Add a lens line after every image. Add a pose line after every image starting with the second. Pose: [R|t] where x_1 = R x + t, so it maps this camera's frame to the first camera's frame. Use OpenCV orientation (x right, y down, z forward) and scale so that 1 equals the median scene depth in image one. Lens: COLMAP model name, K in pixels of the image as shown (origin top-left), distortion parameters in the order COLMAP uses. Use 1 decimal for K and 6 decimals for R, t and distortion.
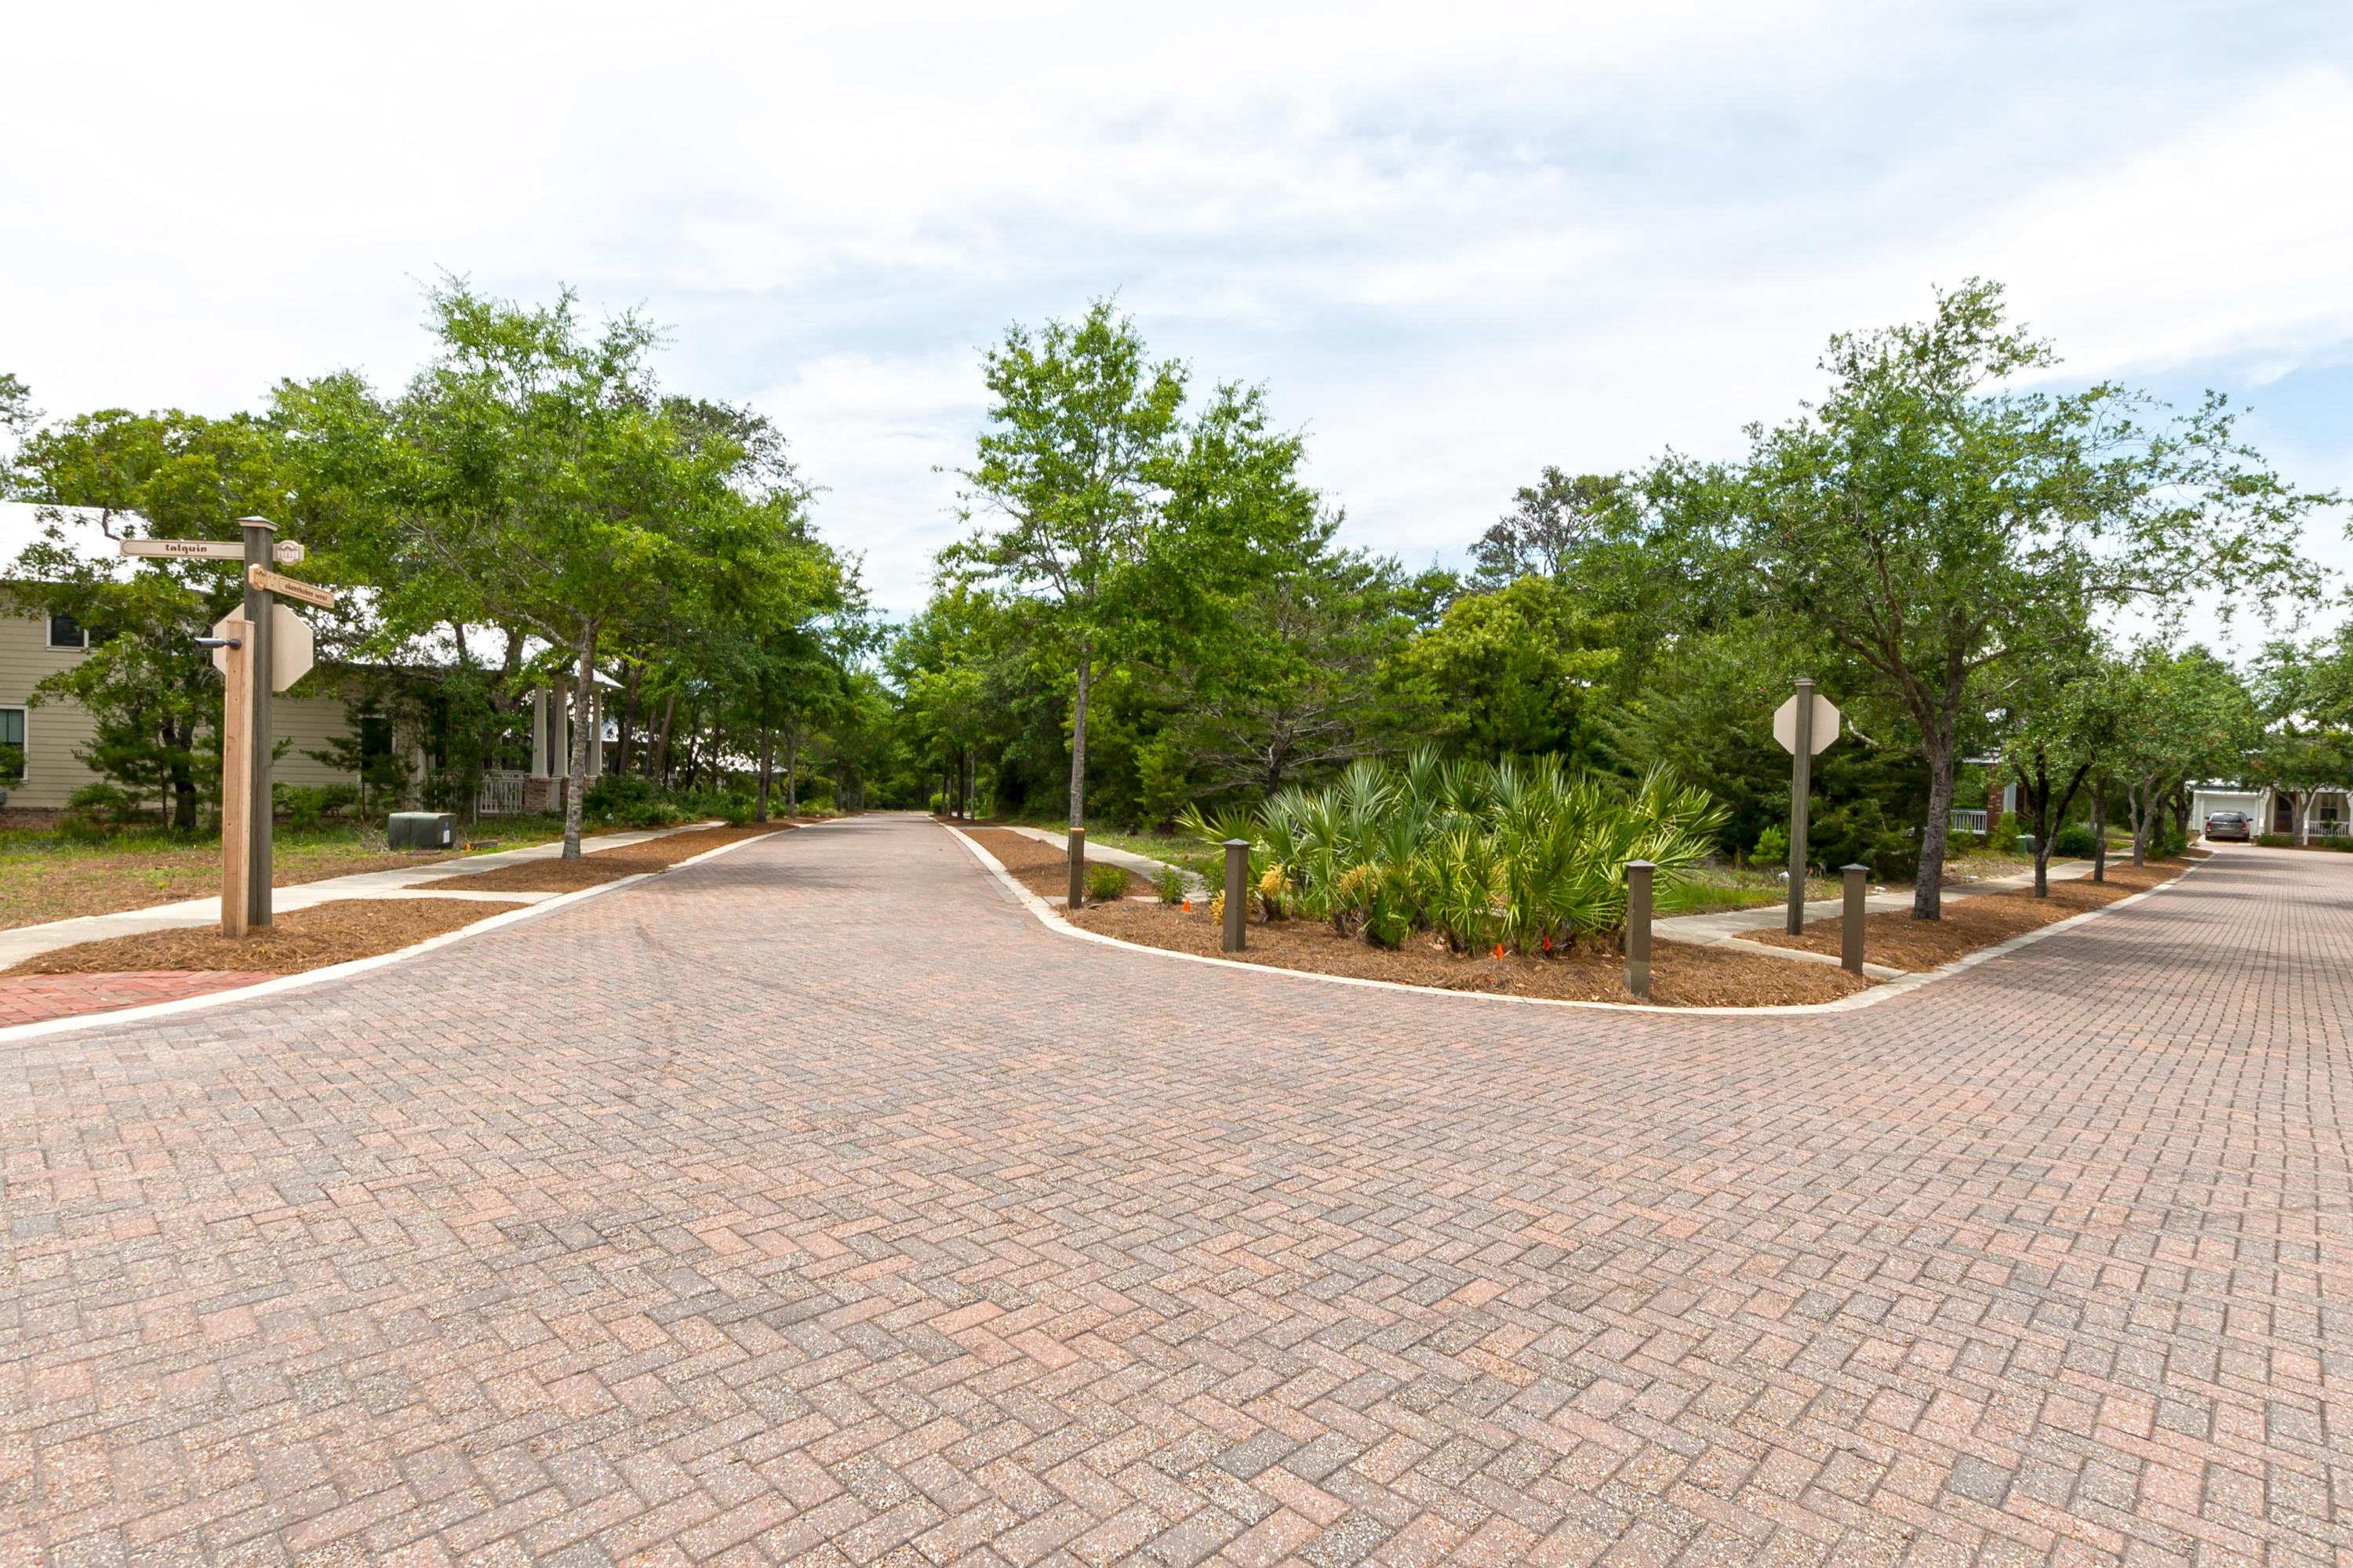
lens RADIAL K [[1241.2, 0, 1175.9], [0, 1241.2, 824.6], [0, 0, 1]] dist [0.002471, 0.000649]
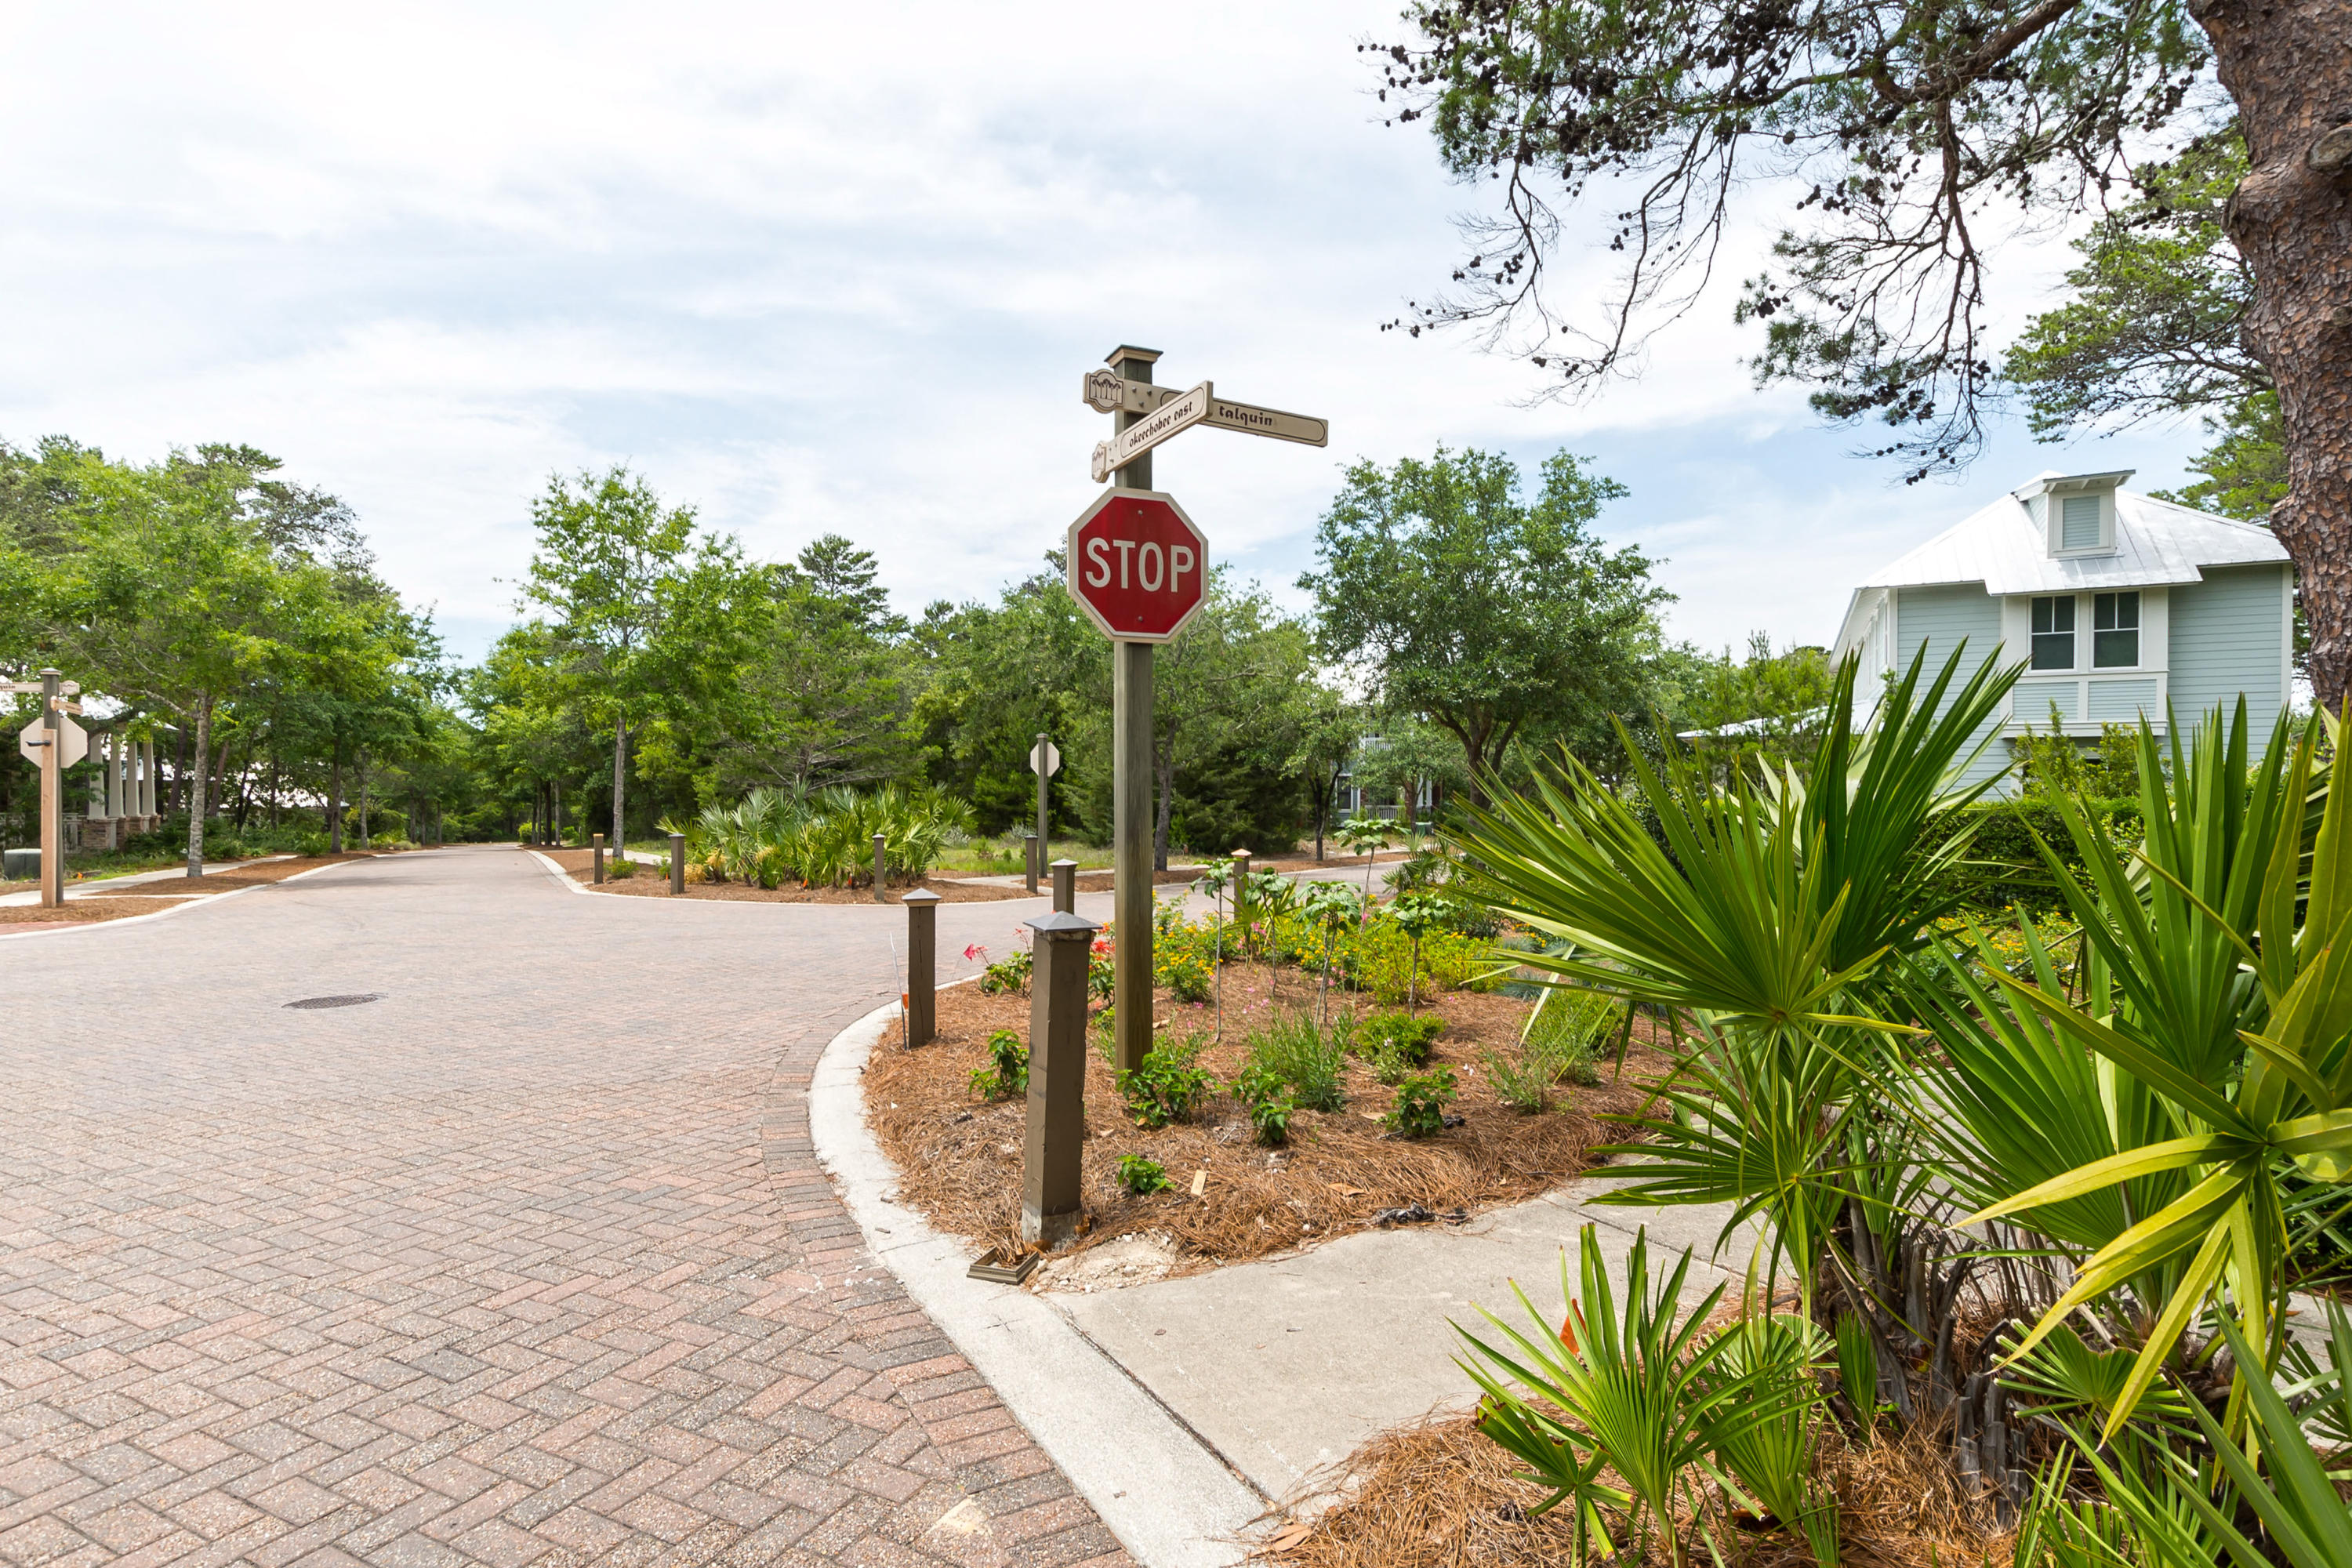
lens RADIAL K [[1240.6, 0, 1175.4], [0, 1240.6, 824.6], [0, 0, 1]] dist [0.002471, 0.000649]
pose [[0.958253, -0.036389, 0.283597, 0.055693], [0.040037, 0.999173, -0.007076, 0.009610], [-0.283105, 0.018135, 0.958917, -0.228419]]
